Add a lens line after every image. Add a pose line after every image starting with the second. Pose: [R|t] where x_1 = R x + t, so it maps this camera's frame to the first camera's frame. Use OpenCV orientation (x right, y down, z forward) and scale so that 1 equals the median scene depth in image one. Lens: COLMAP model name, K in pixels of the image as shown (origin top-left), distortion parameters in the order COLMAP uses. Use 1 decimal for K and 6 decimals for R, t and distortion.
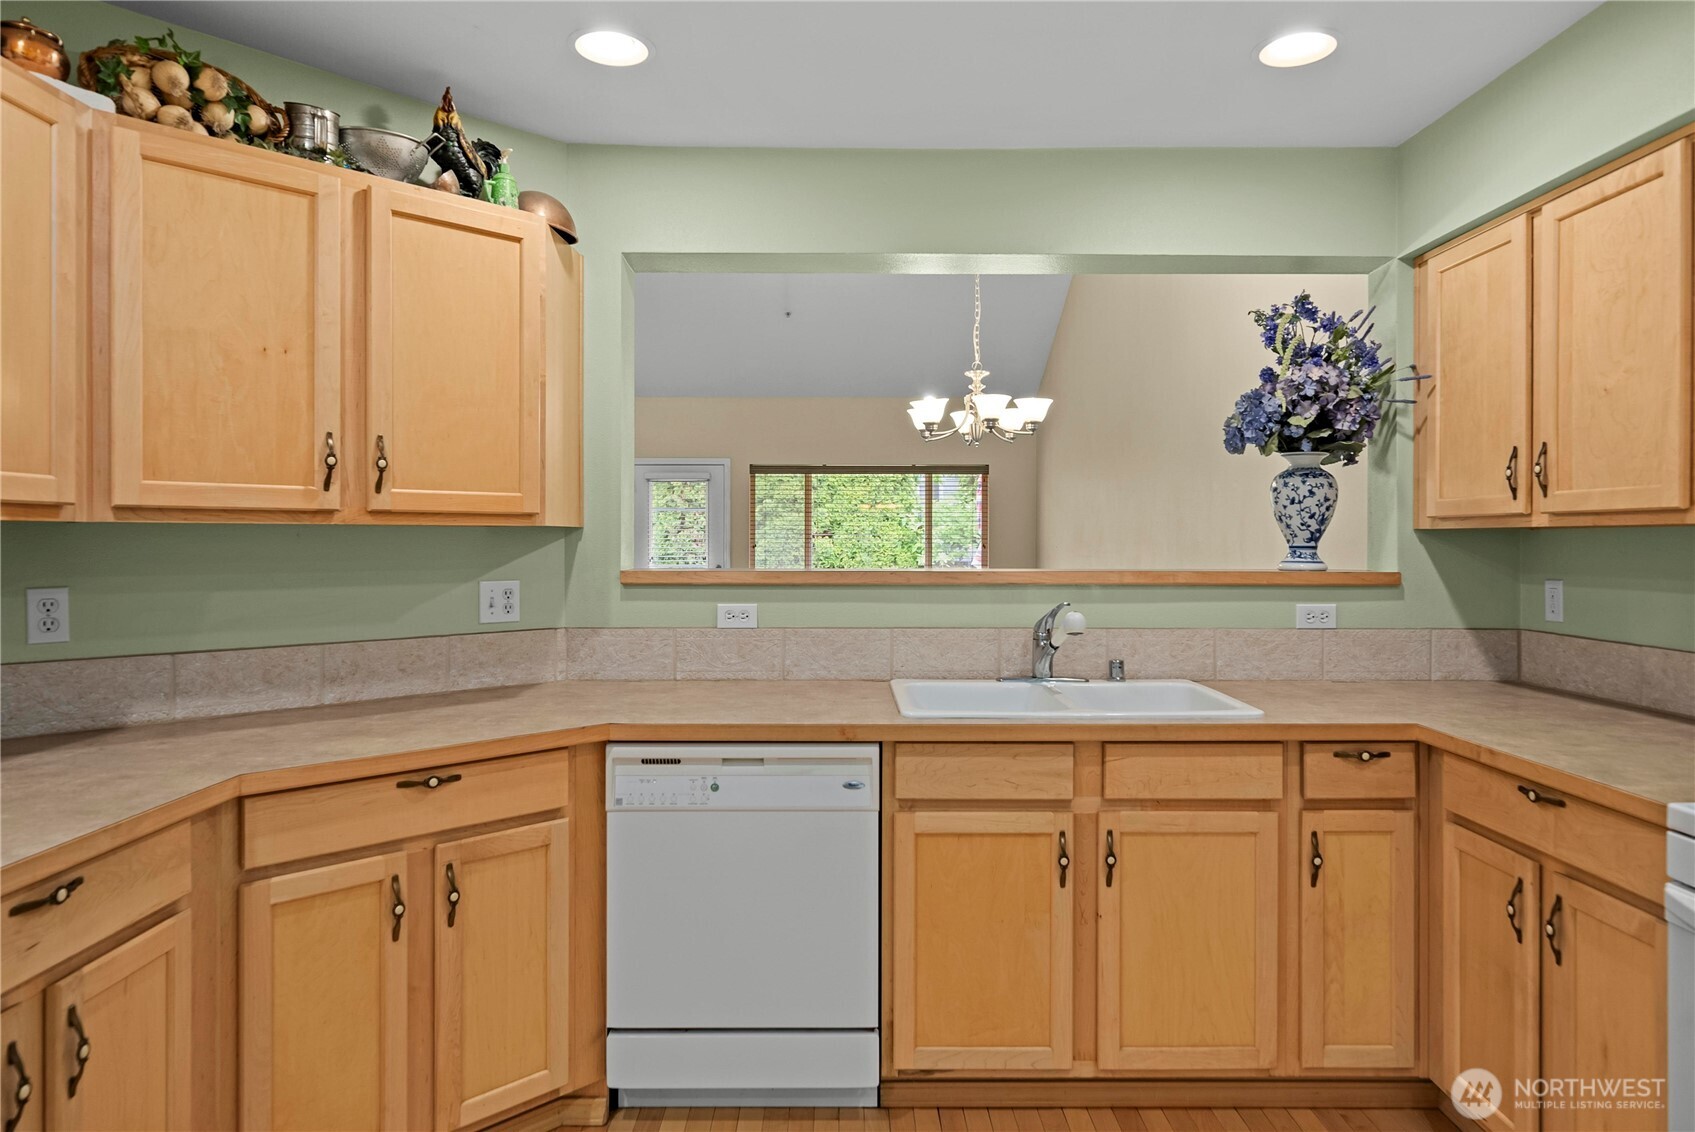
lens RADIAL K [[1041.4, 0, 845.8], [0, 1041.4, 541.3], [0, 0, 1]] dist [0.001862, 0.000815]
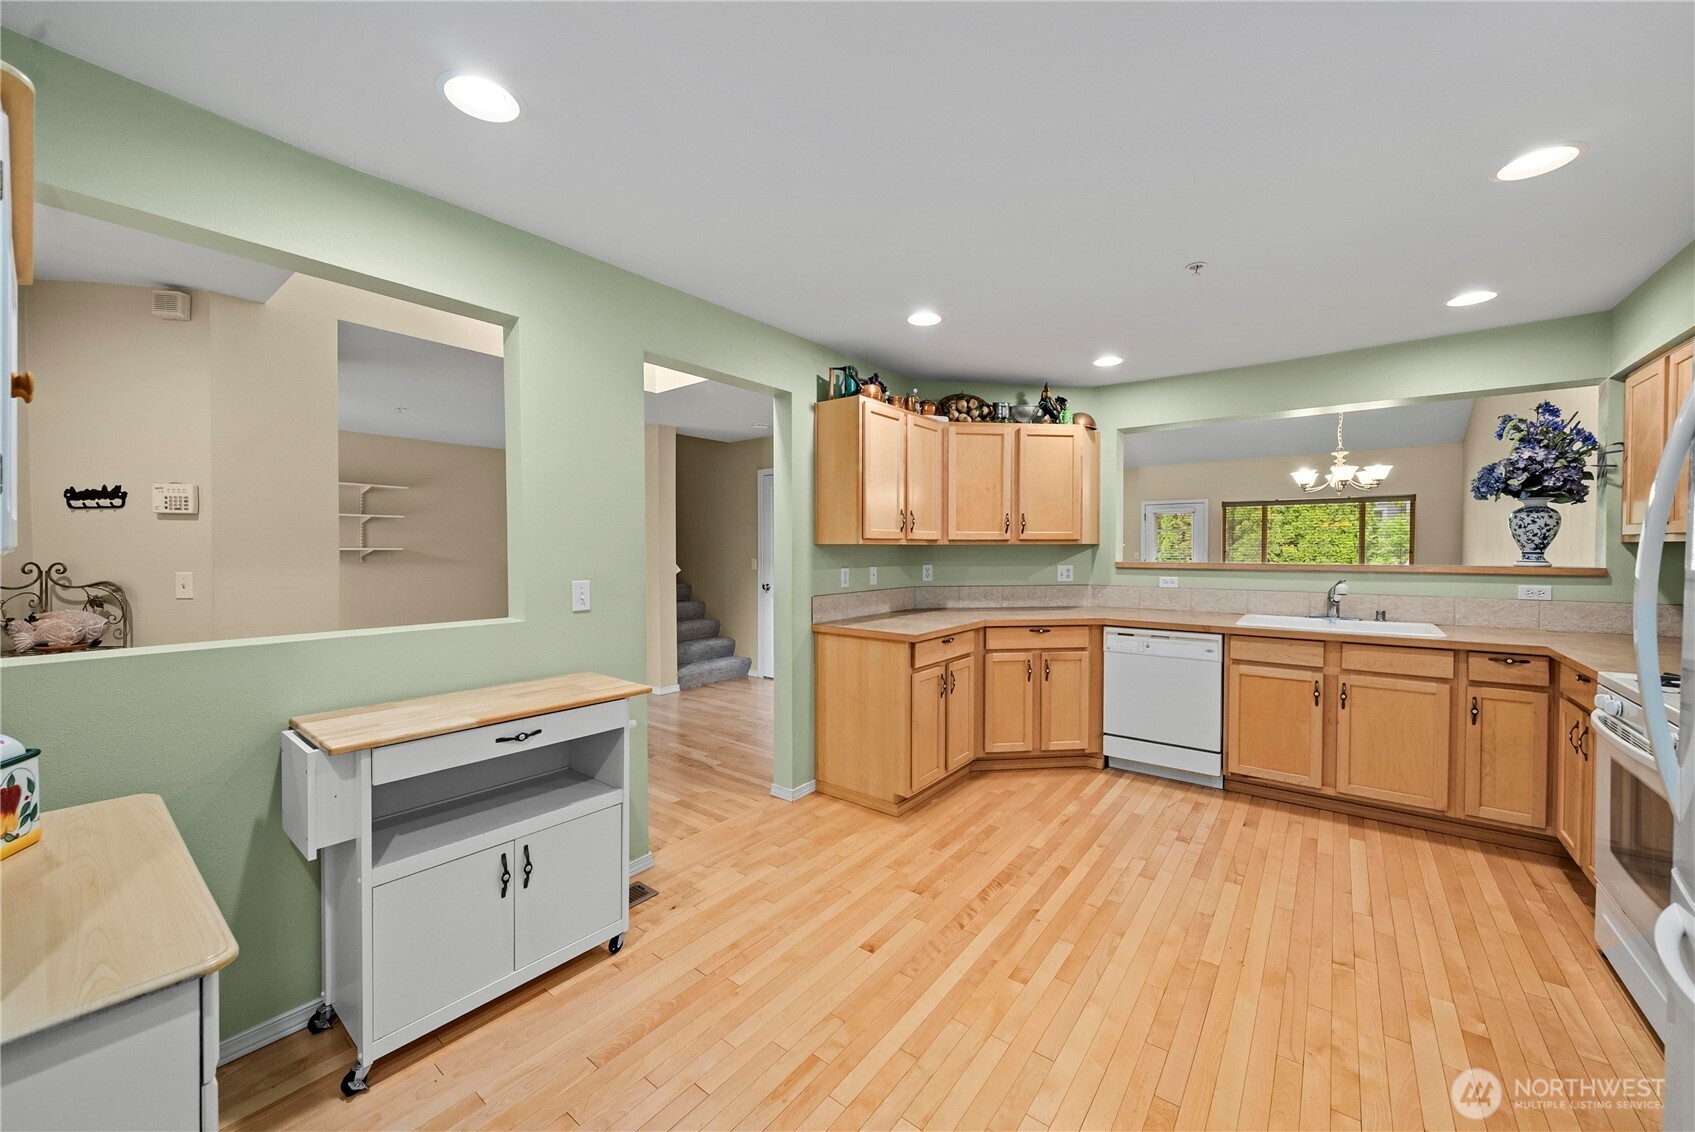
lens RADIAL K [[633.8, 0, 851.2], [0, 633.8, 561.3], [0, 0, 1]] dist [-0.001914, -0.000292]
pose [[0.792651, 0.010685, -0.609581, 0.237535], [0.001806, 0.999801, 0.019873, -0.004316], [0.609672, -0.016853, 0.792474, -0.657208]]
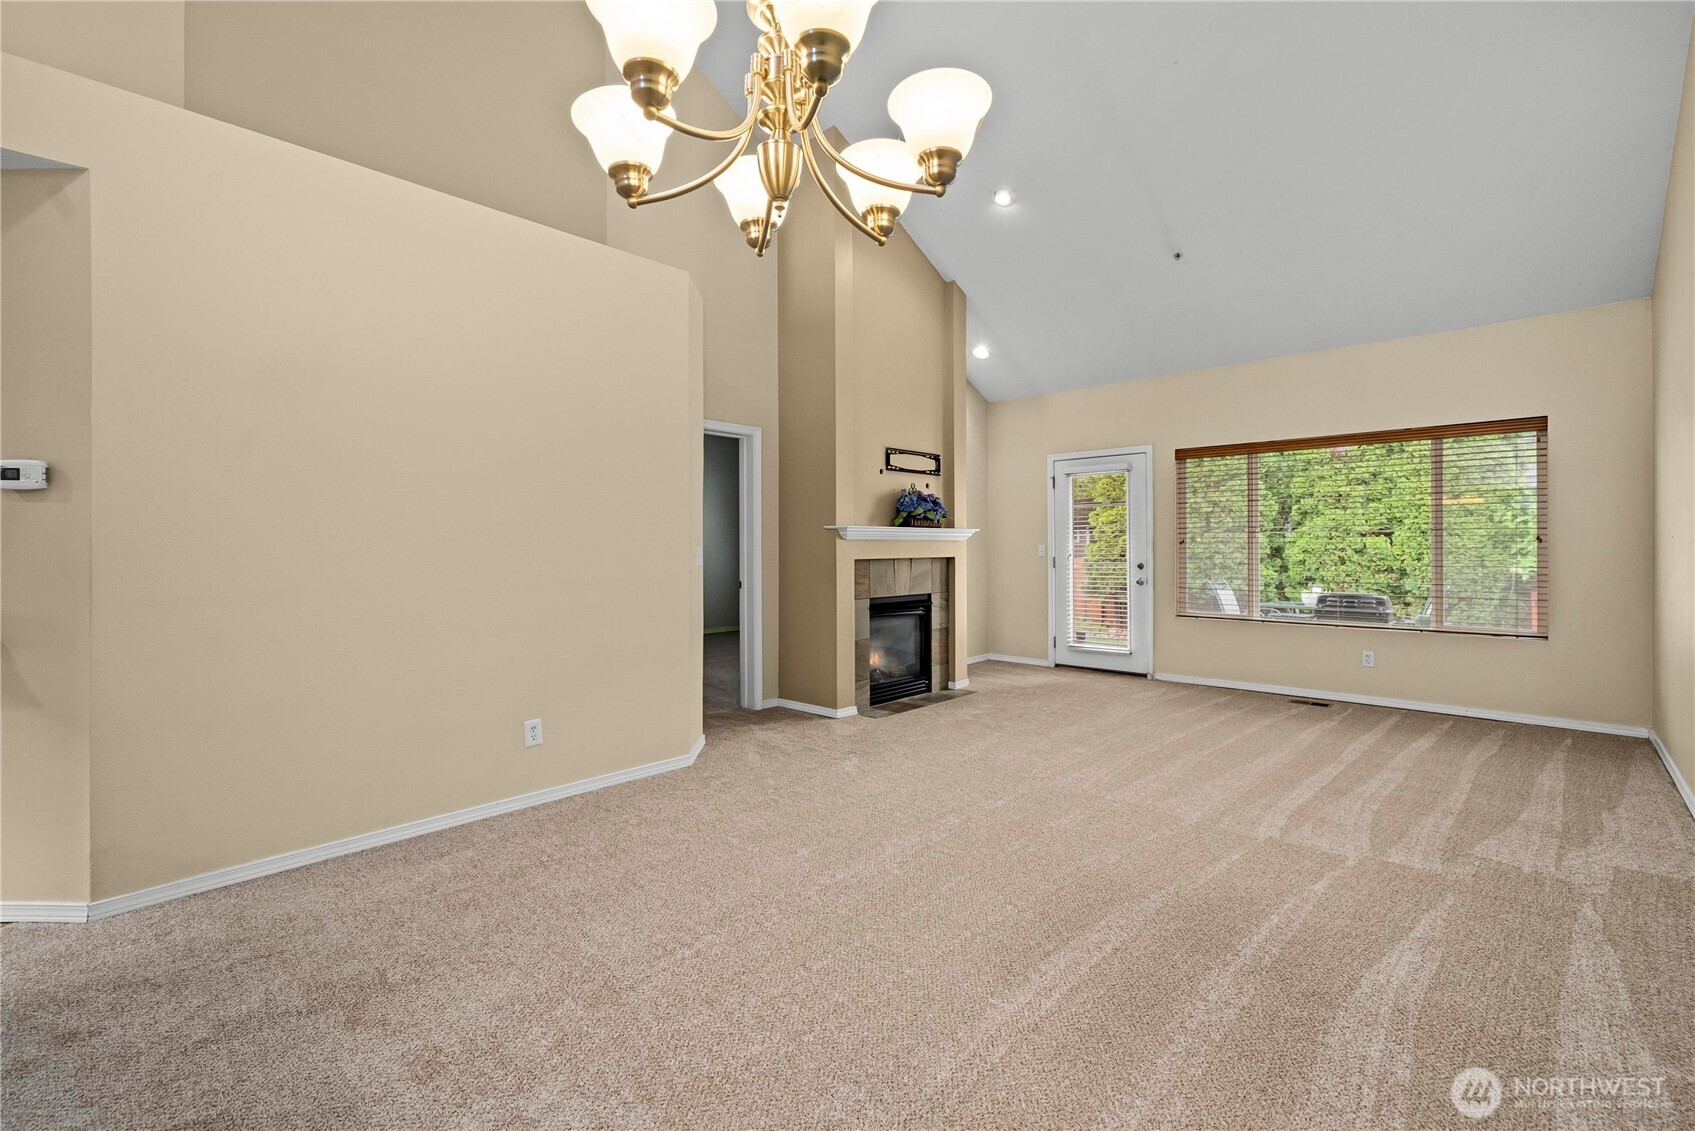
lens RADIAL K [[753.5, 0, 846.2], [0, 753.5, 545.8], [0, 0, 1]] dist [0.000994, -0.000679]
pose [[0.729650, -0.005580, -0.683798, 0.616880], [0.002475, 0.999982, -0.005519, 0.046749], [0.683816, 0.002334, 0.729651, 1.506279]]
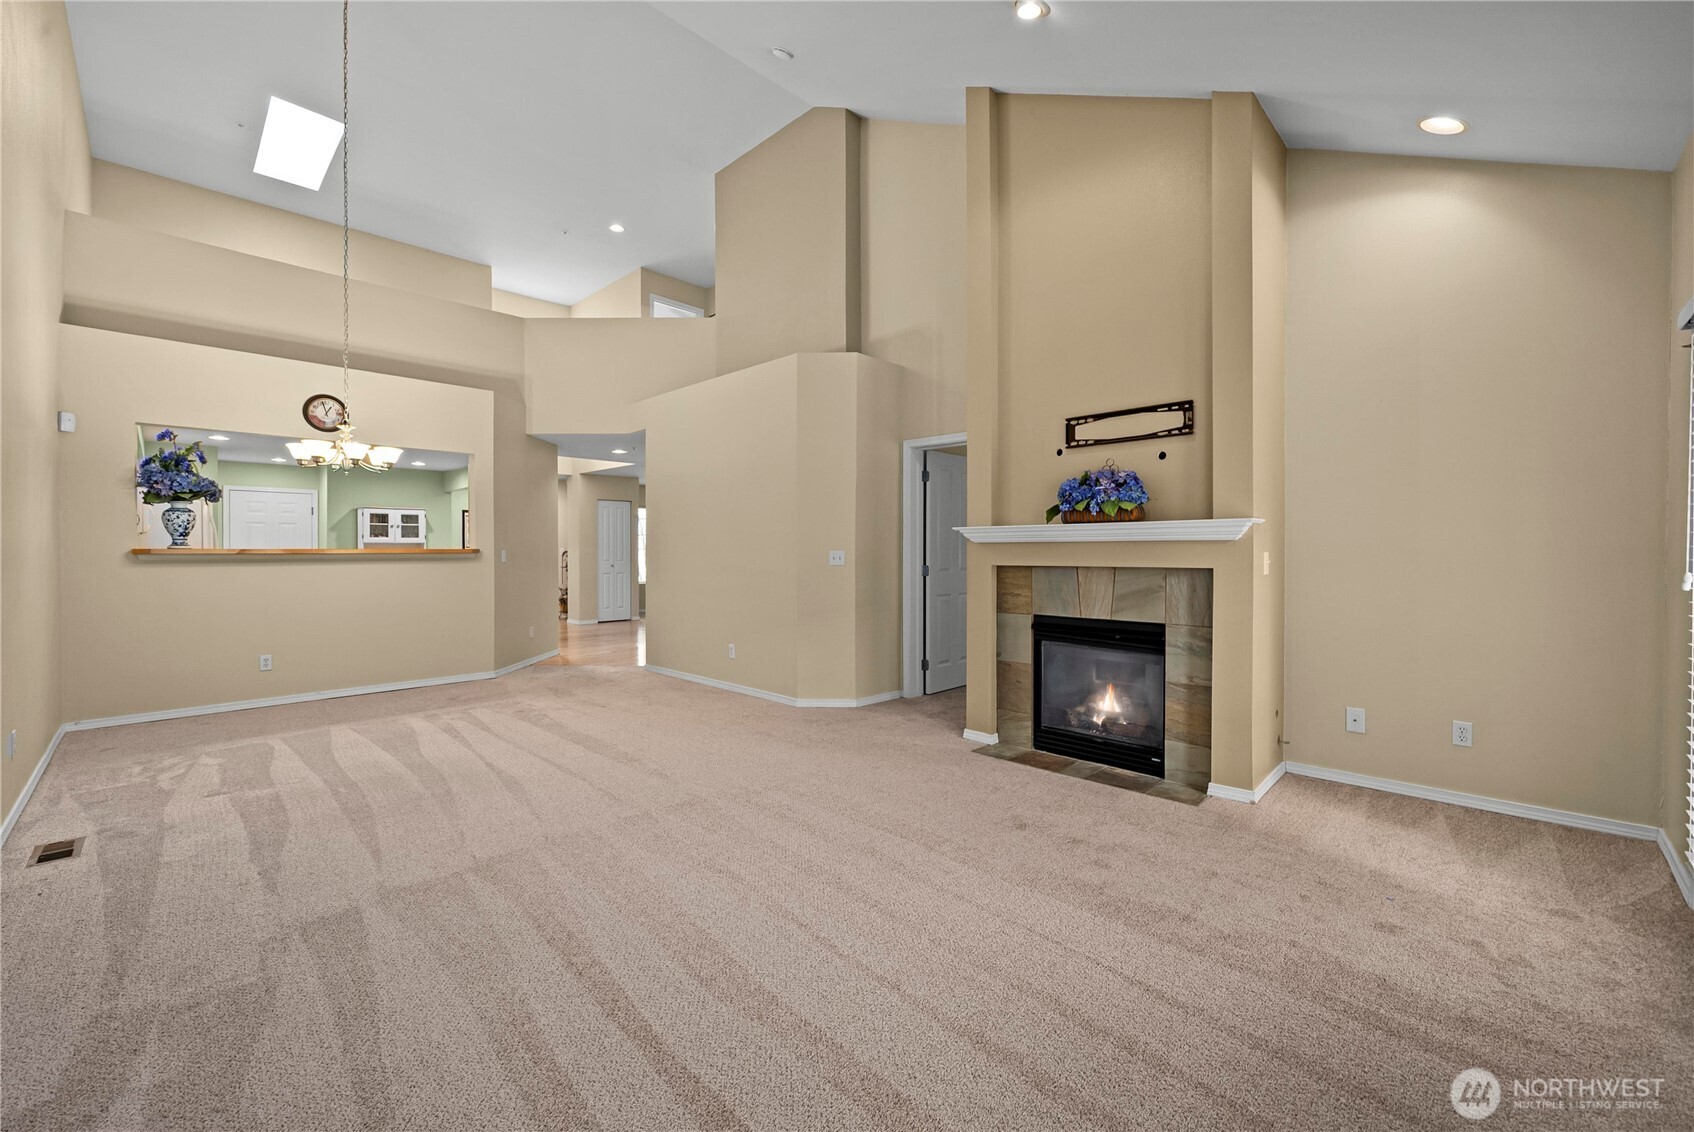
lens RADIAL K [[668.3, 0, 838.0], [0, 668.3, 555.2], [0, 0, 1]] dist [-0.002324, -0.000351]
pose [[-0.706445, 0.003300, -0.707760, 0.593058], [-0.003060, 0.999966, 0.007717, 0.036923], [0.707761, 0.007617, -0.706411, 4.194854]]
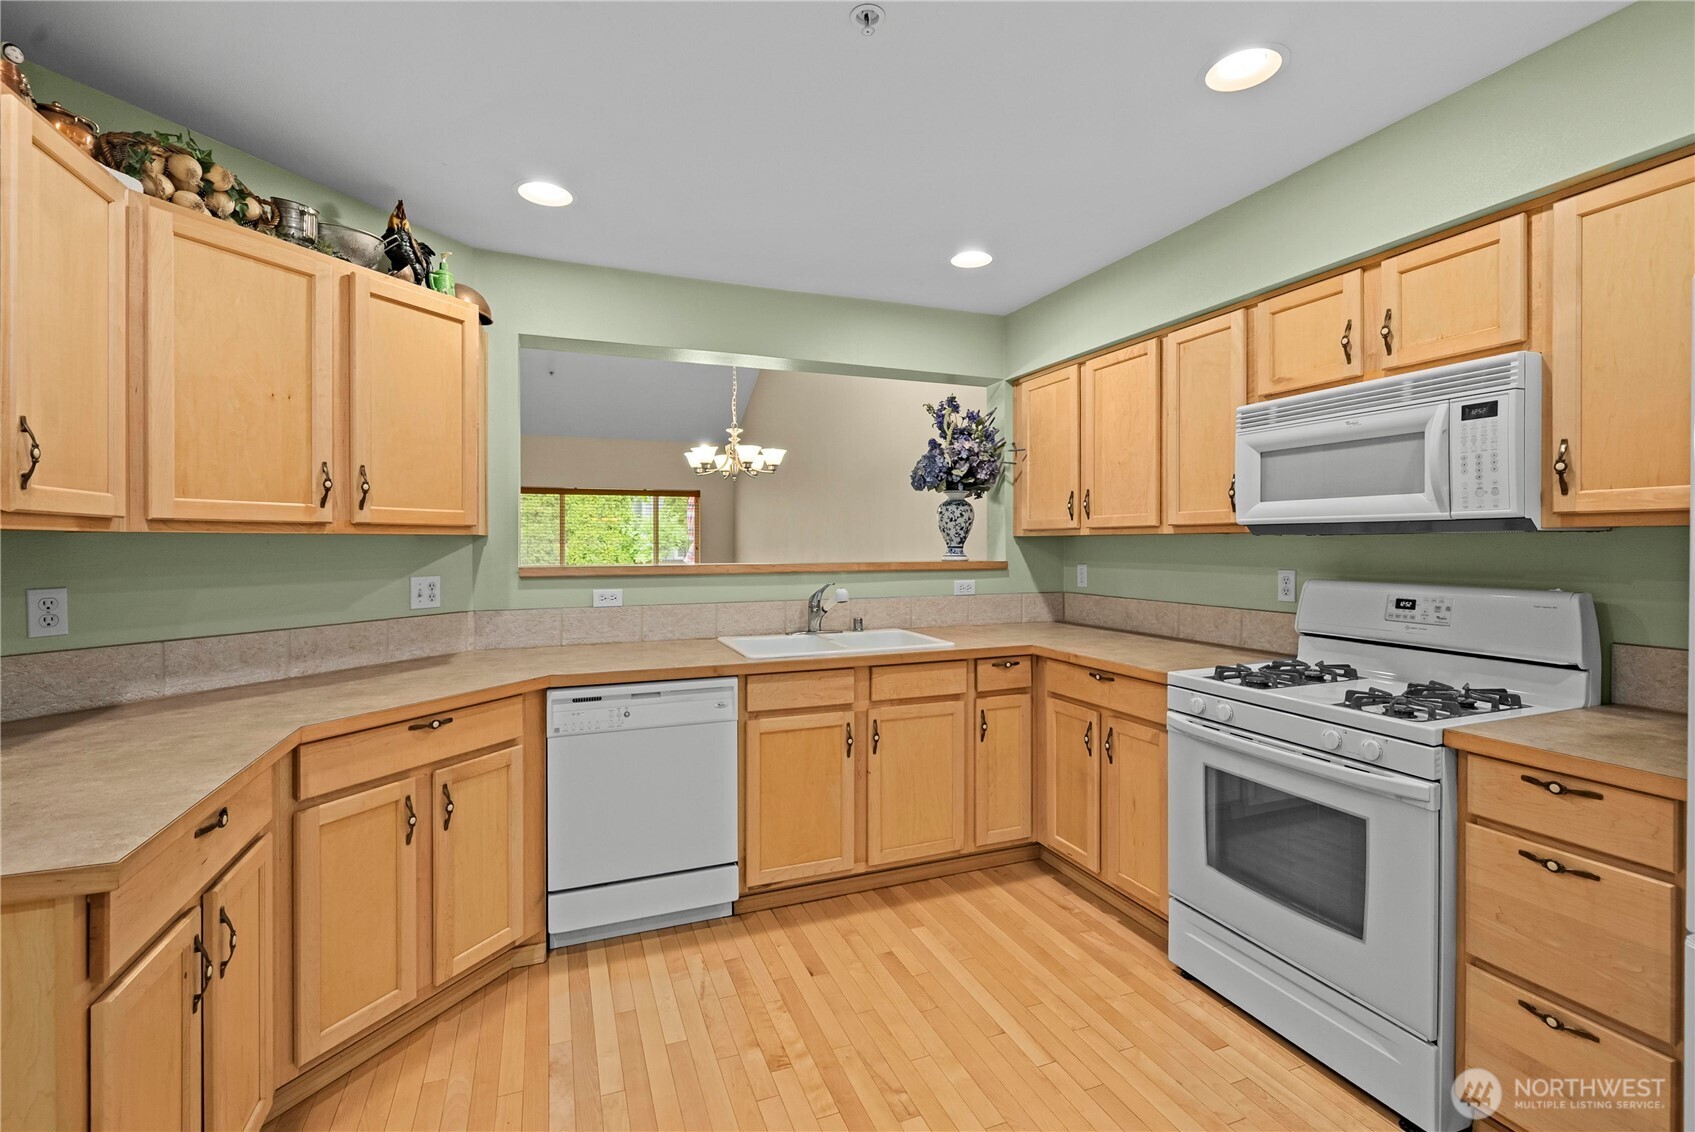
lens RADIAL K [[753.5, 0, 846.2], [0, 753.5, 546.3], [0, 0, 1]] dist [0.000994, -0.000679]
pose [[0.931602, -0.005927, 0.363431, -0.217165], [0.005140, 0.999982, 0.003133, -0.000407], [-0.363443, -0.001051, 0.931616, -0.090986]]
